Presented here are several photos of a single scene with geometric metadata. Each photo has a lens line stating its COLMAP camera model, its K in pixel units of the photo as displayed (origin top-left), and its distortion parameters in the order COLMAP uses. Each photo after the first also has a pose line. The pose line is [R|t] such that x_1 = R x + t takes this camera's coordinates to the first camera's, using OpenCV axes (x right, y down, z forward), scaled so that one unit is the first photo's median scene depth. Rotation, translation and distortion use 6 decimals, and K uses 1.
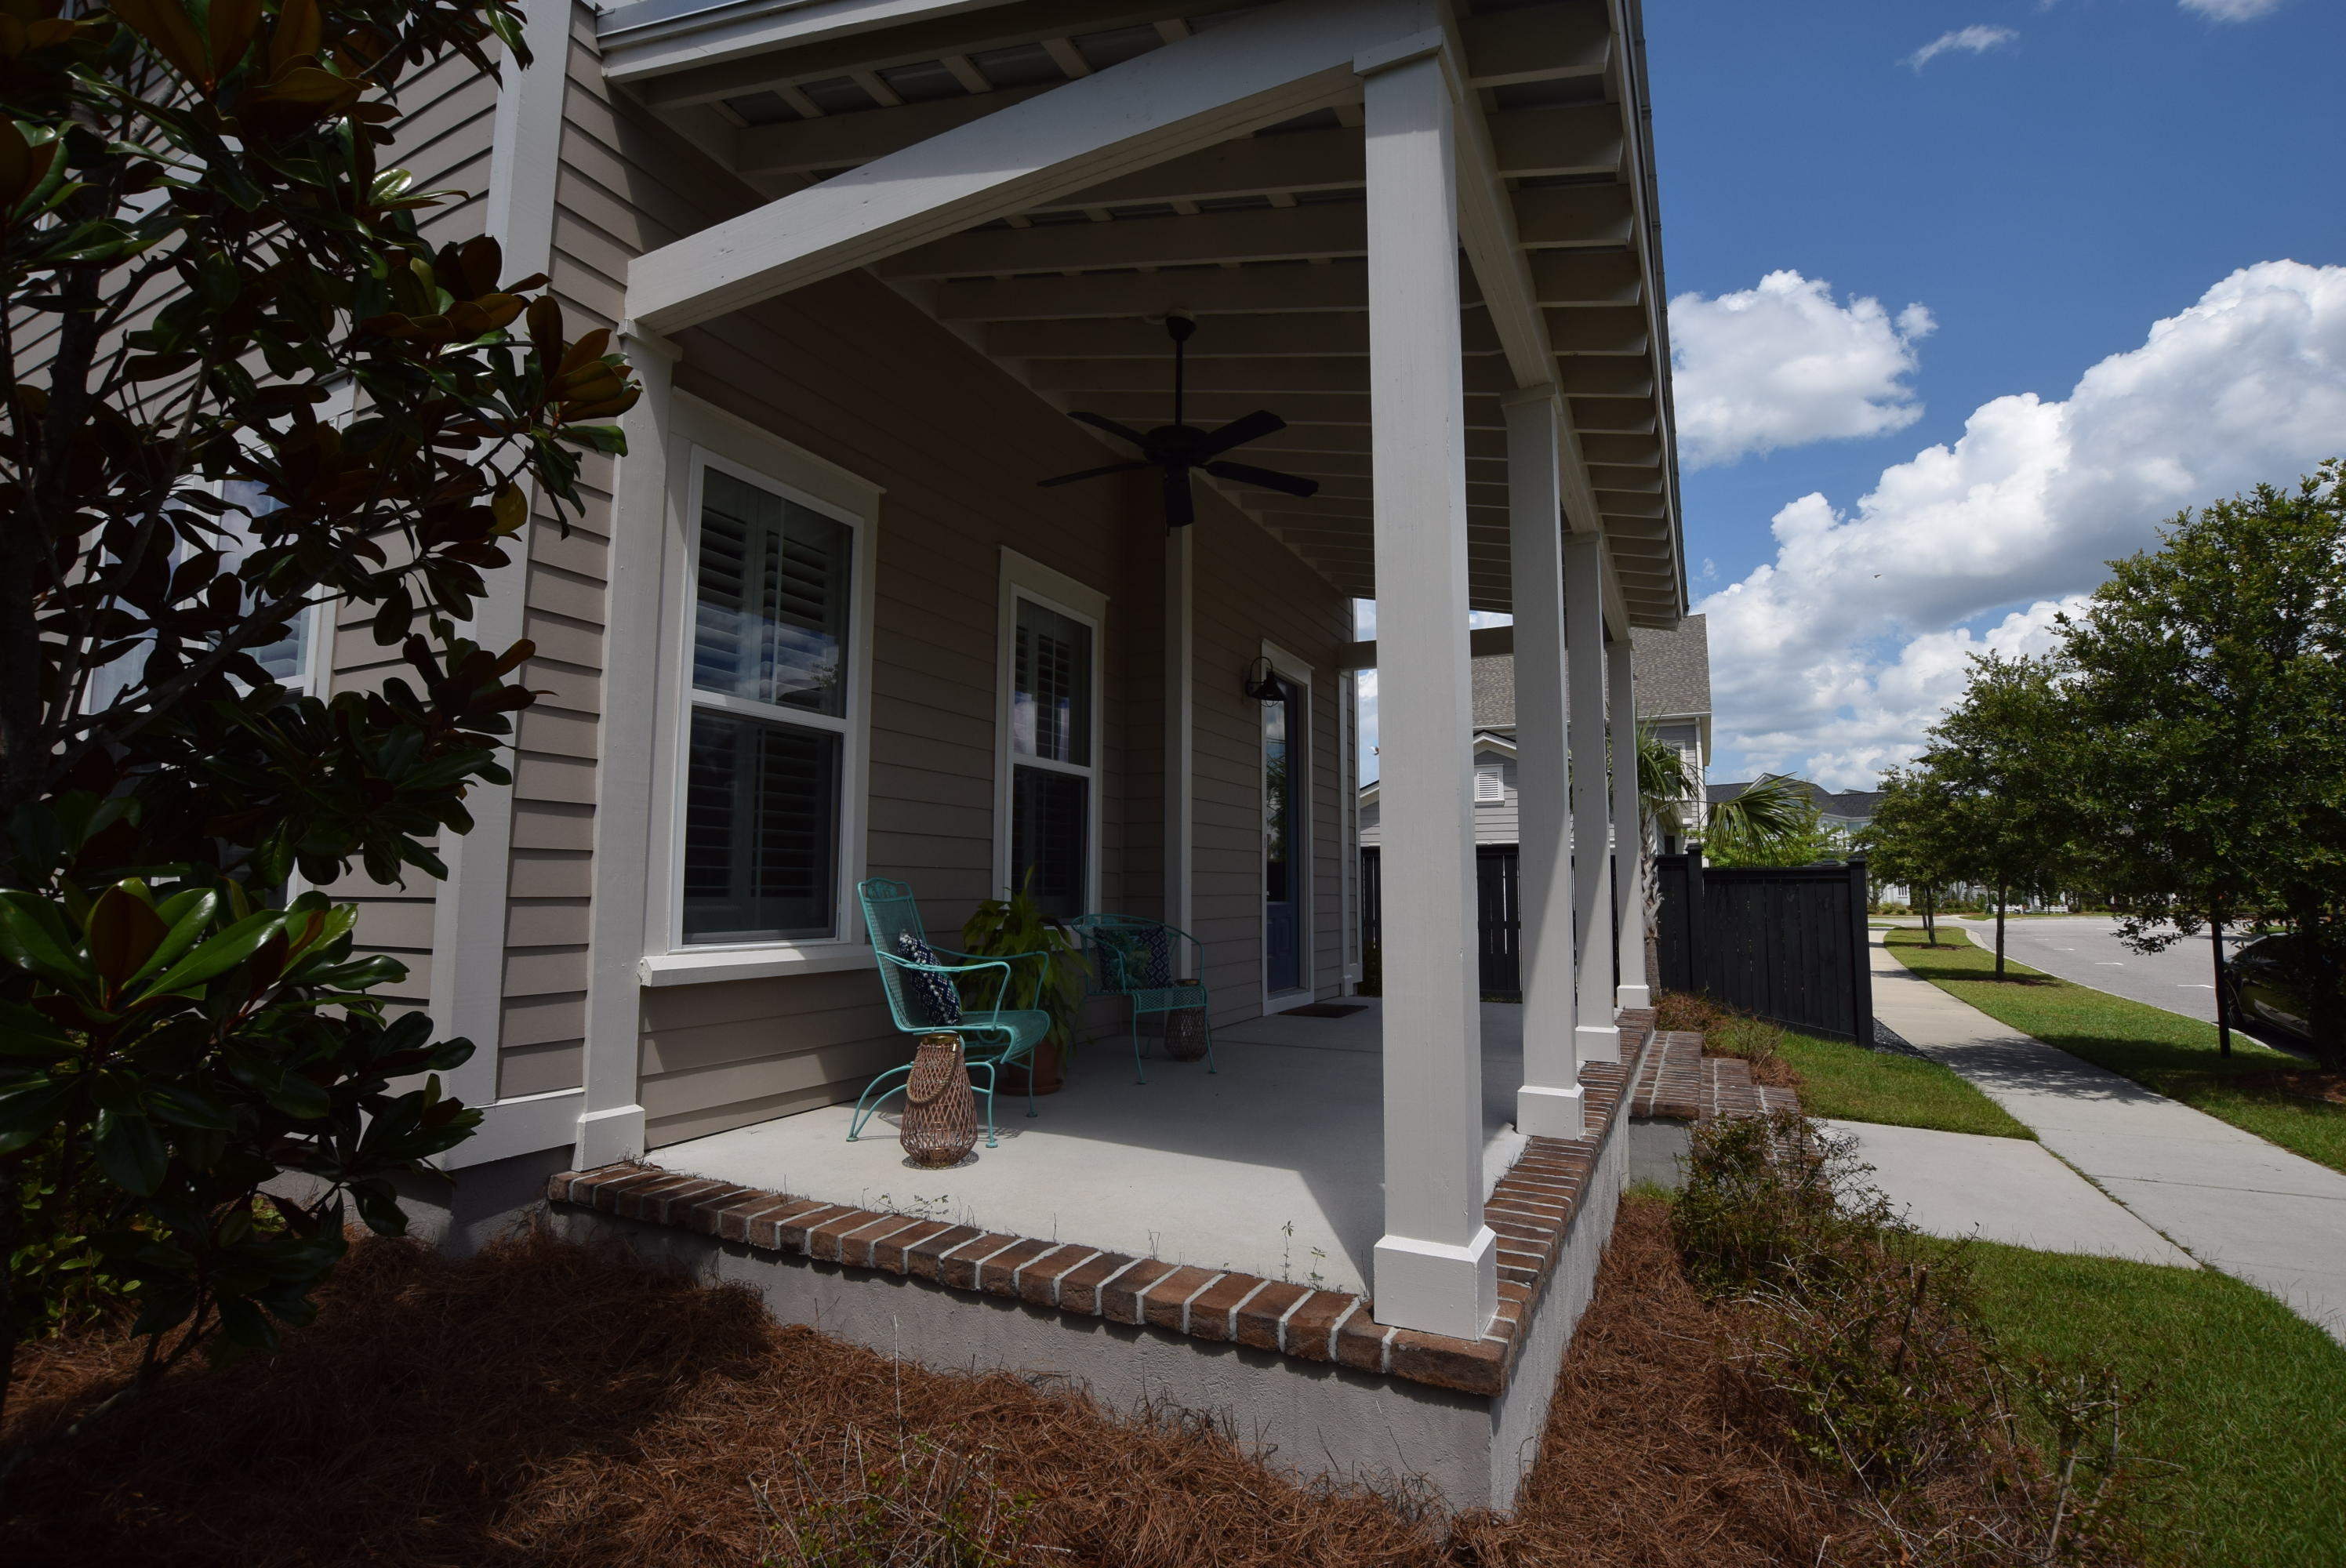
lens RADIAL K [[1051.2, 0, 1181.6], [0, 1051.2, 790.8], [0, 0, 1]] dist [-0.027881, 0.002920]
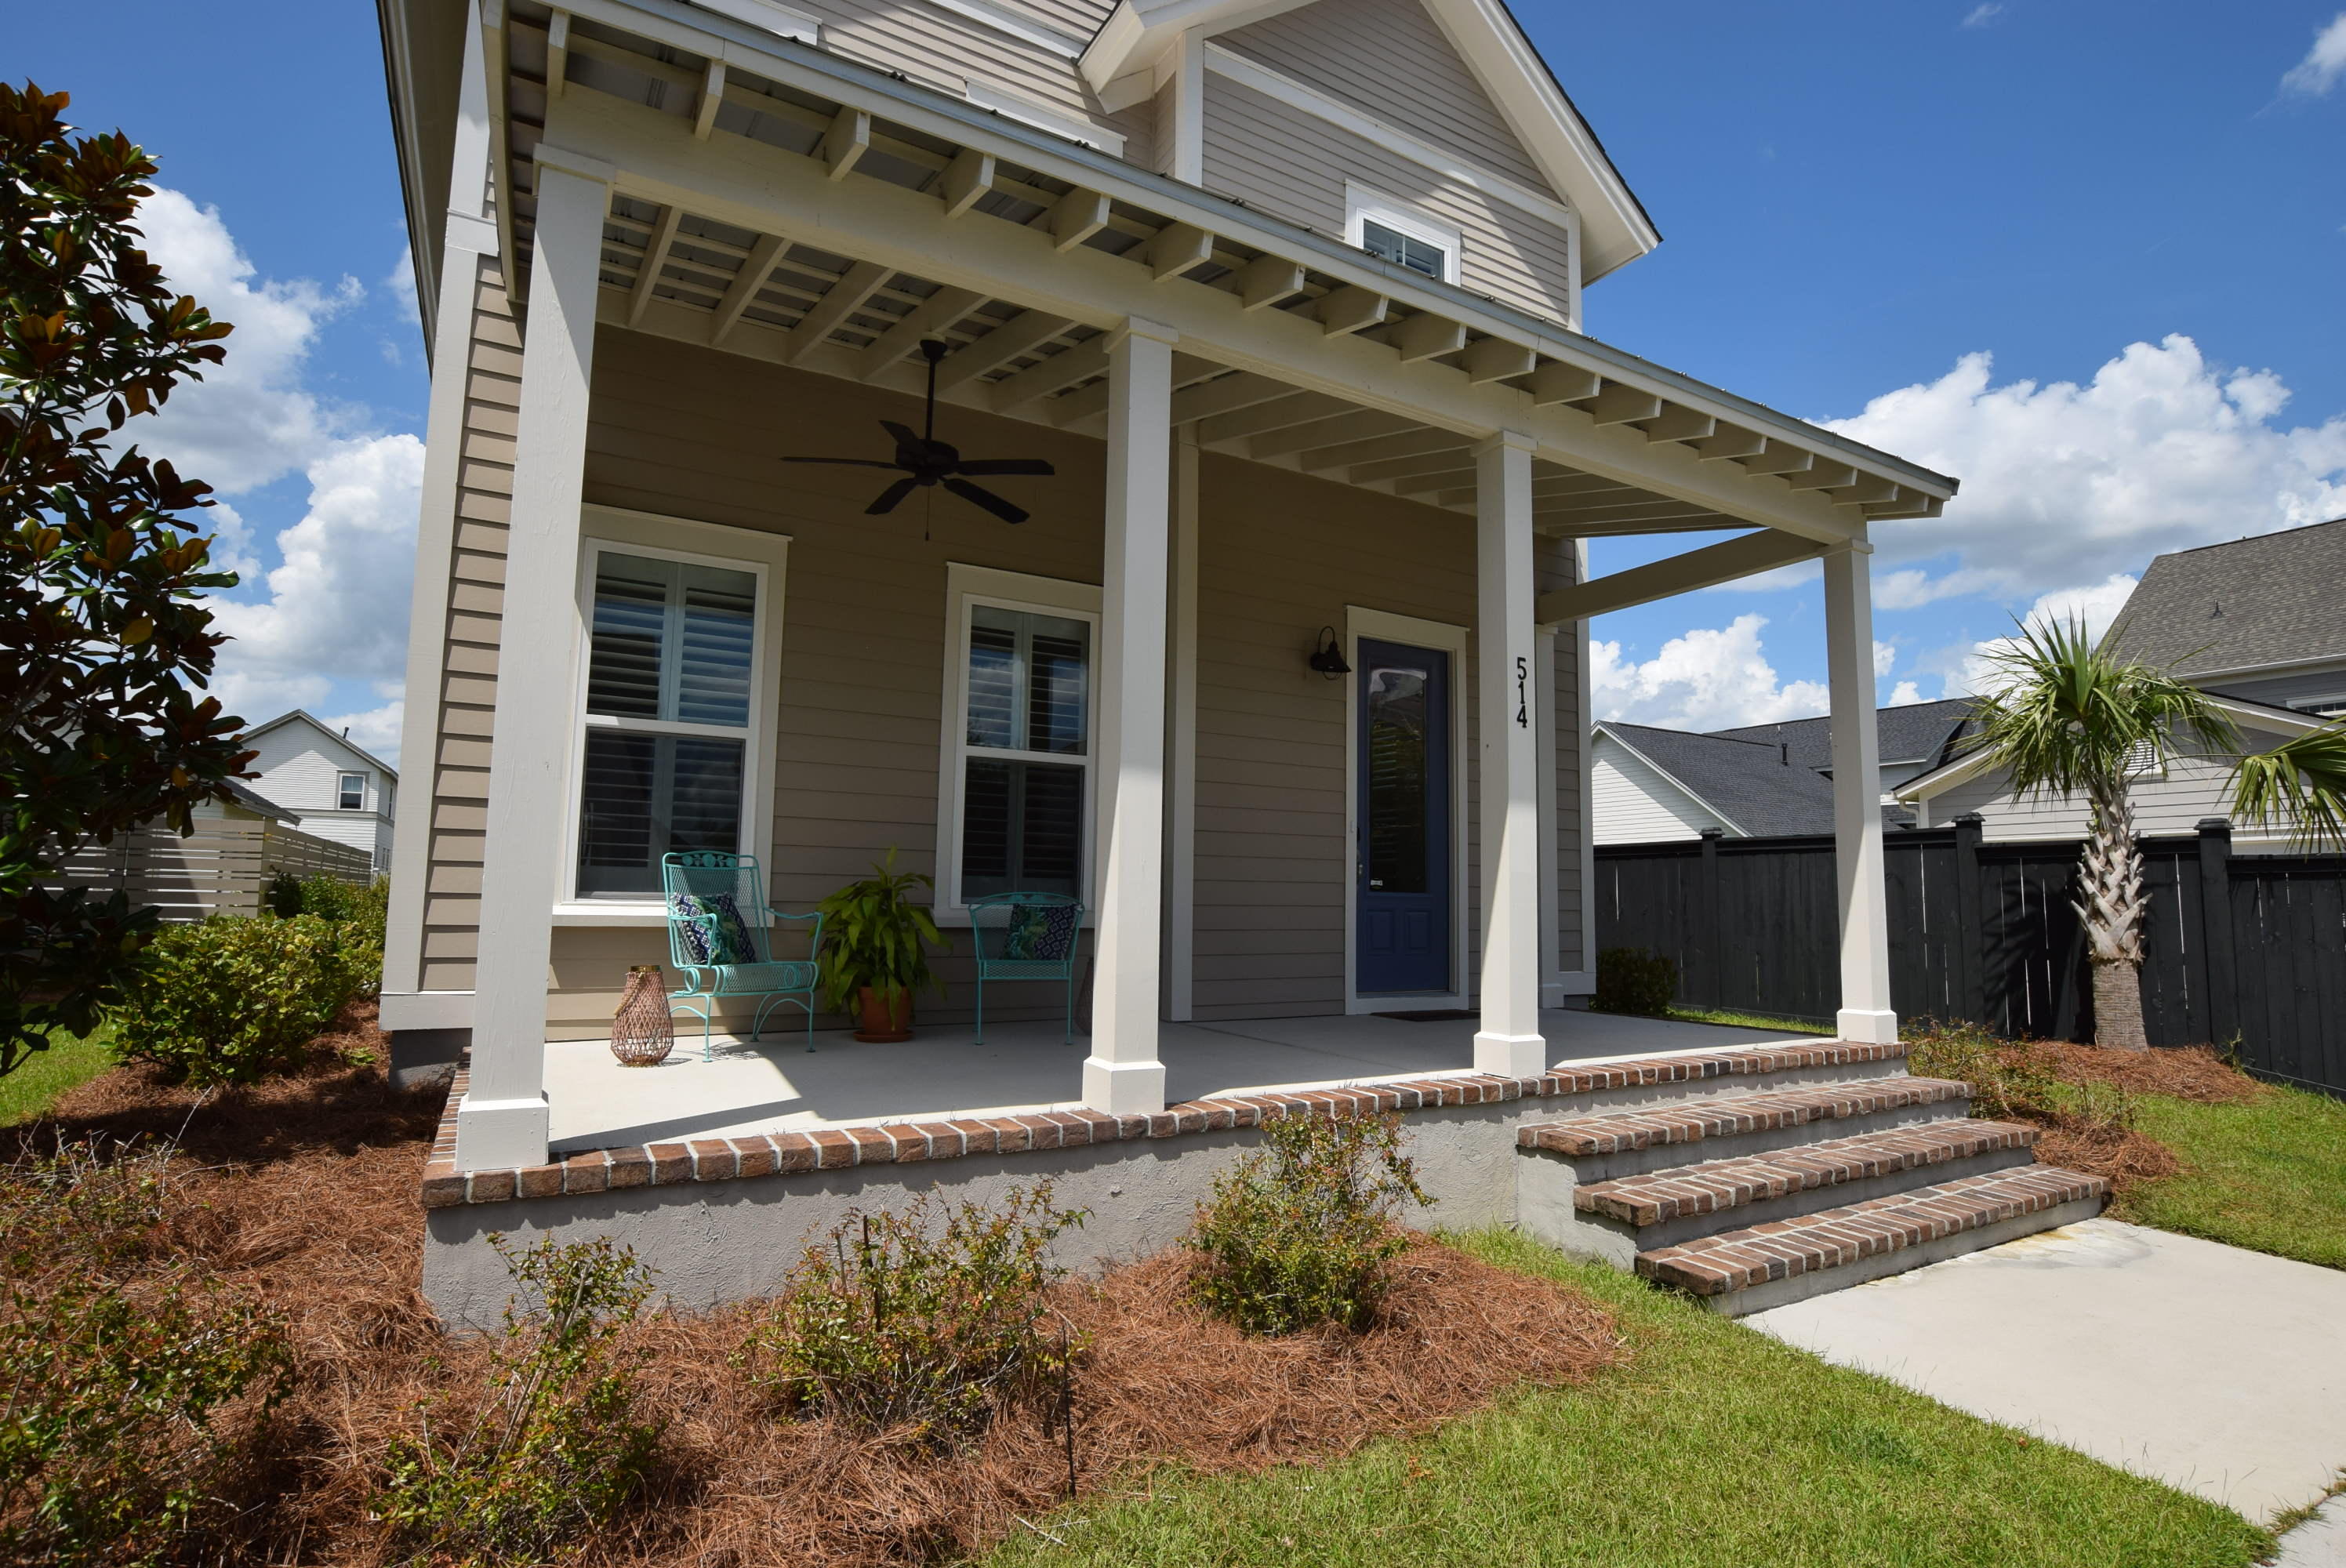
lens RADIAL K [[1148.3, 0, 1196.7], [0, 1148.3, 787.6], [0, 0, 1]] dist [-0.021475, 0.000682]
pose [[0.838515, -0.046372, -0.542902, 1.023172], [0.039595, 0.998923, -0.024168, 0.067200], [0.543438, -0.001231, 0.839448, 0.170422]]
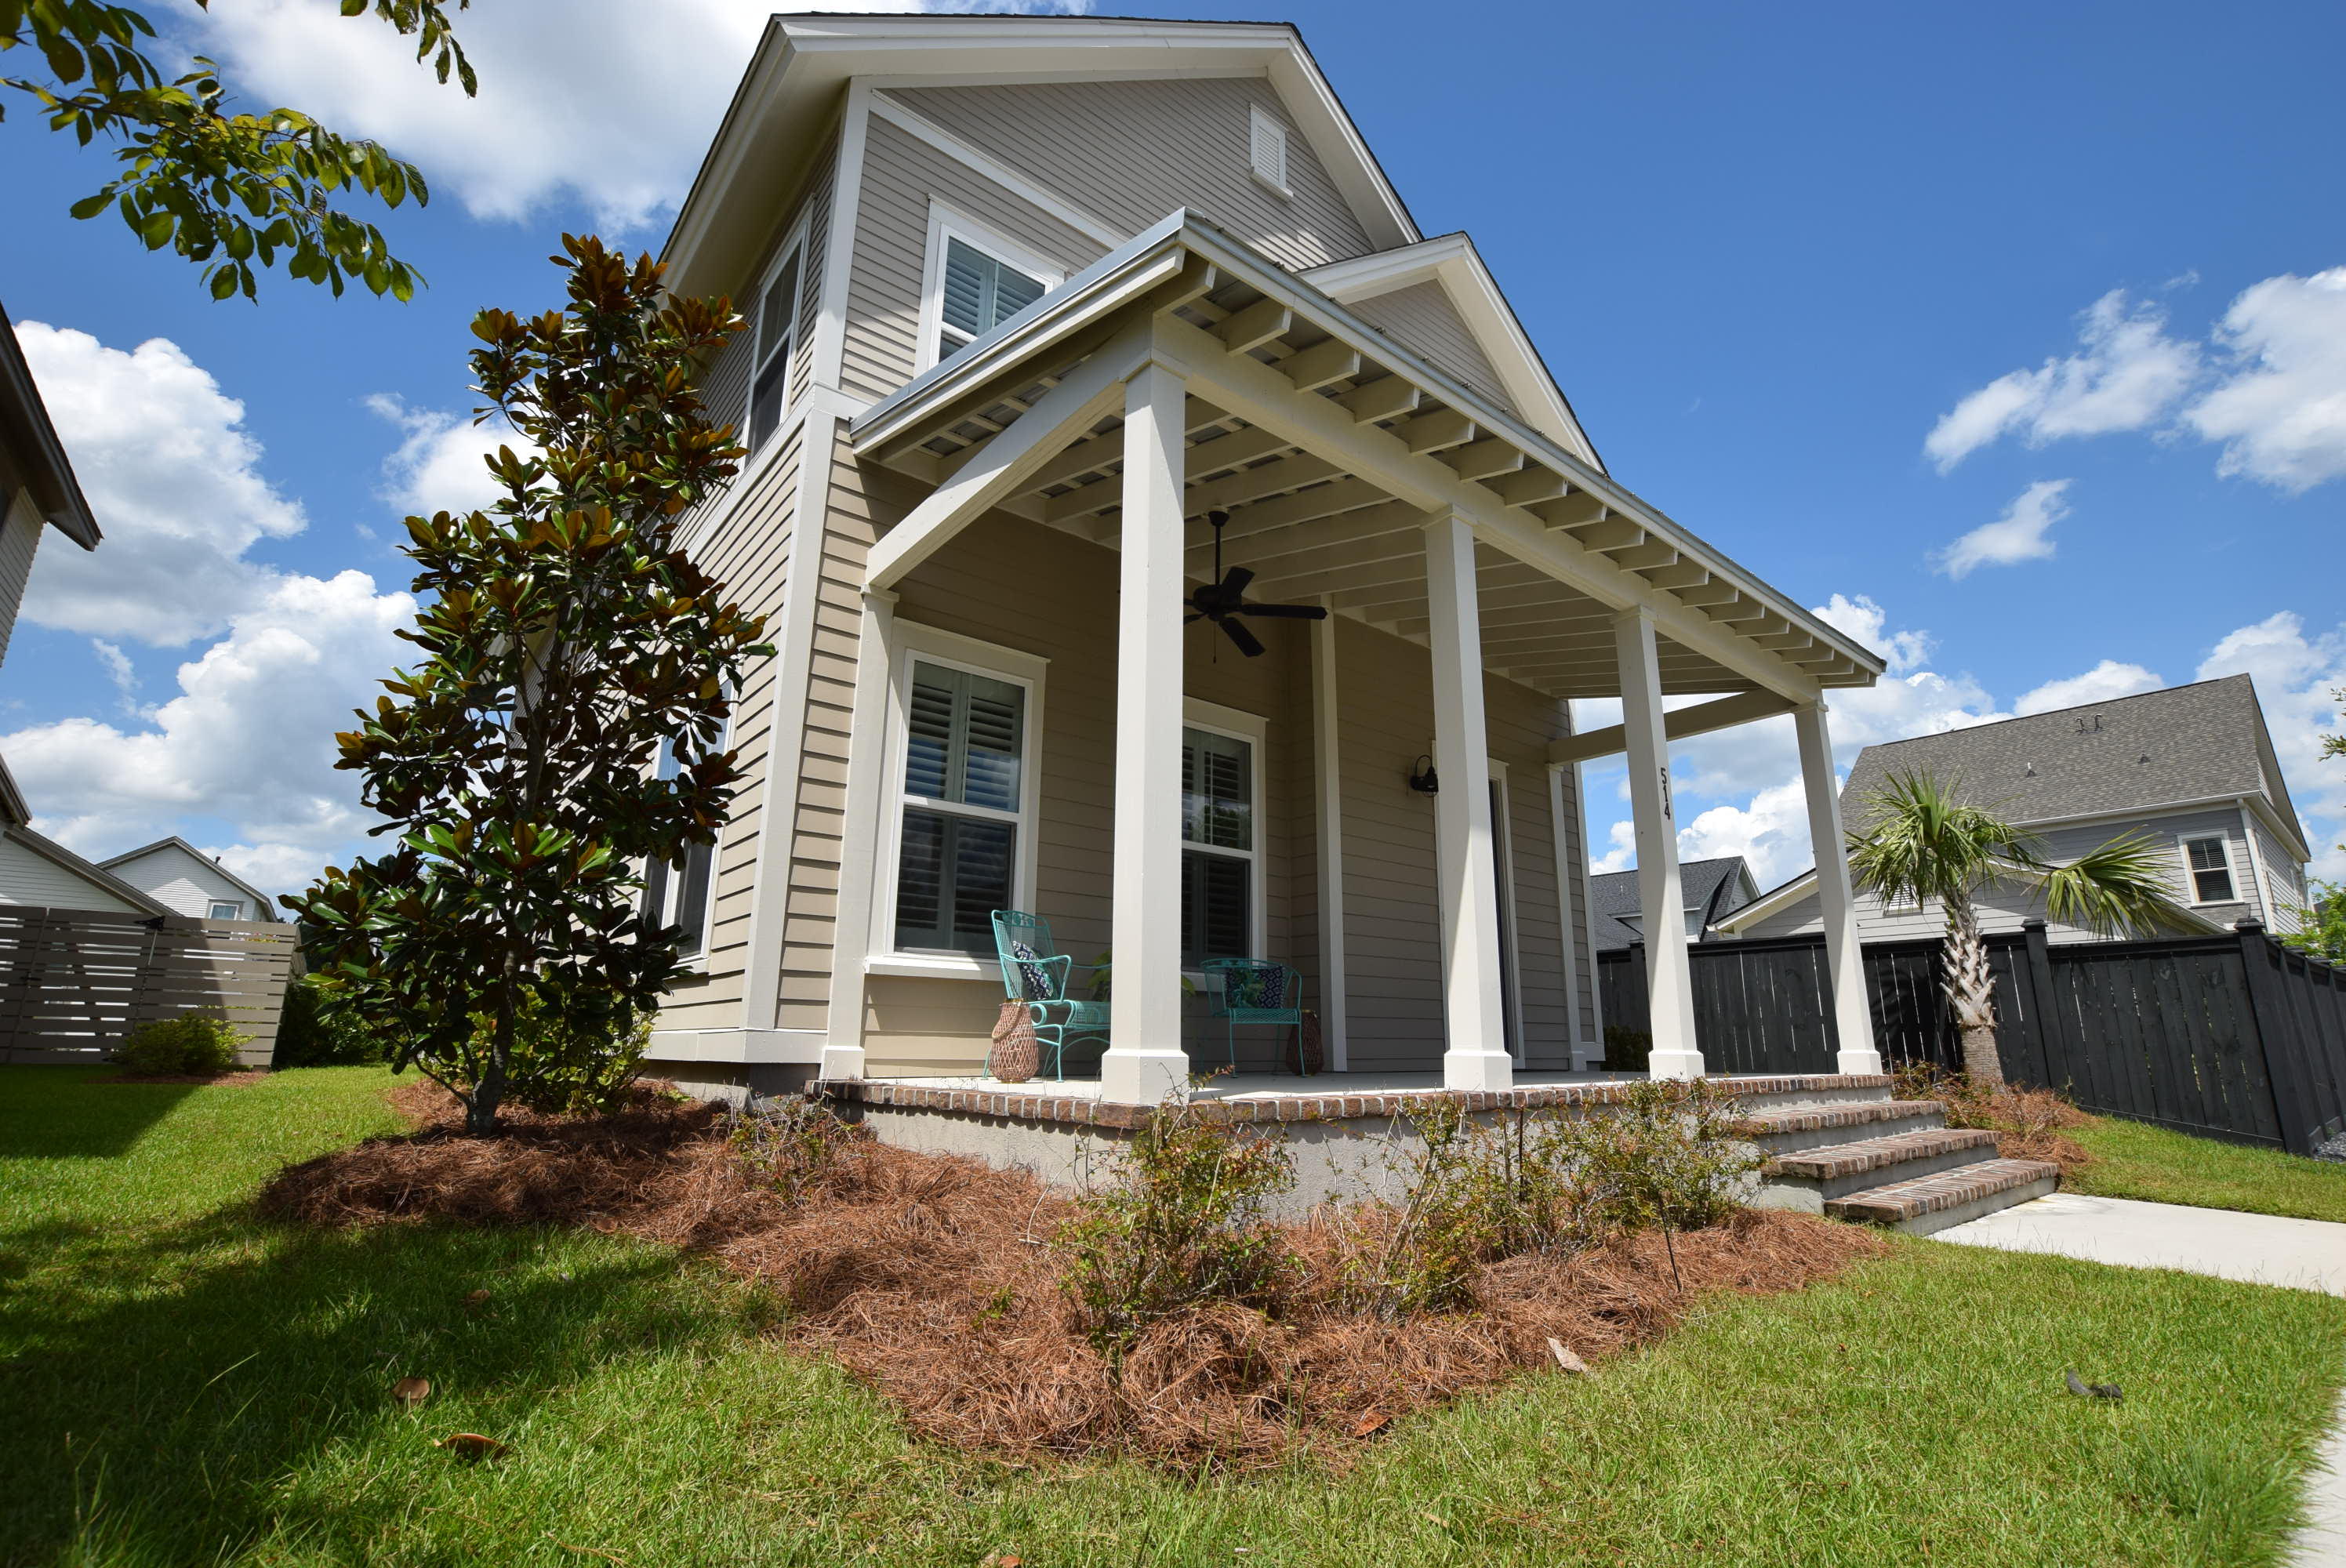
lens RADIAL K [[1051.2, 0, 1196.9], [0, 1051.2, 789.3], [0, 0, 1]] dist [-0.027881, 0.002920]
pose [[0.914874, -0.096984, -0.391919, 0.584979], [0.035847, 0.986399, -0.160415, 0.171139], [0.402146, 0.132711, 0.905906, -0.293250]]
